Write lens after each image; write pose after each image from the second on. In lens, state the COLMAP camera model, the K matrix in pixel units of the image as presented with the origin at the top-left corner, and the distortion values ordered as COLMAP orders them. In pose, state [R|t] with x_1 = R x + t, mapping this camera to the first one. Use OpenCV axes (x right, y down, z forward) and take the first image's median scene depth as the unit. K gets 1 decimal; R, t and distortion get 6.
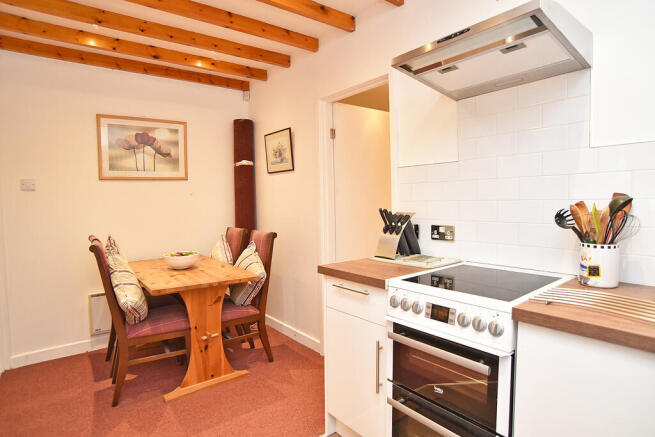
lens RADIAL K [[339.7, 0, 327.5], [0, 339.7, 218.5], [0, 0, 1]] dist [0.000461, 0.000241]
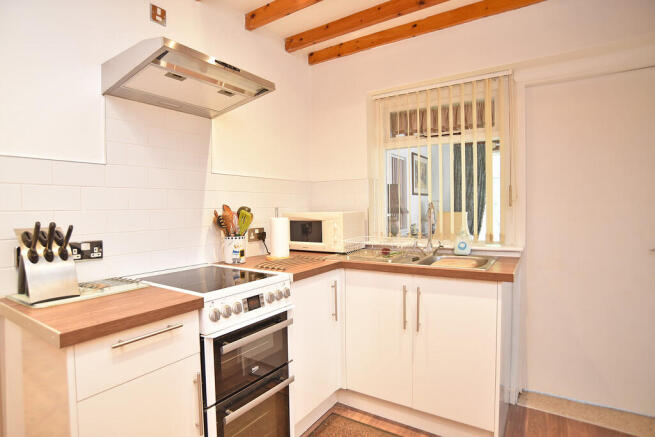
lens RADIAL K [[339.7, 0, 327.5], [0, 339.7, 218.5], [0, 0, 1]] dist [0.000461, 0.000241]
pose [[-0.264534, -0.013835, 0.964277, -0.833619], [0.061730, 0.997604, 0.031248, -0.032525], [-0.962399, 0.067791, -0.263046, 0.997364]]
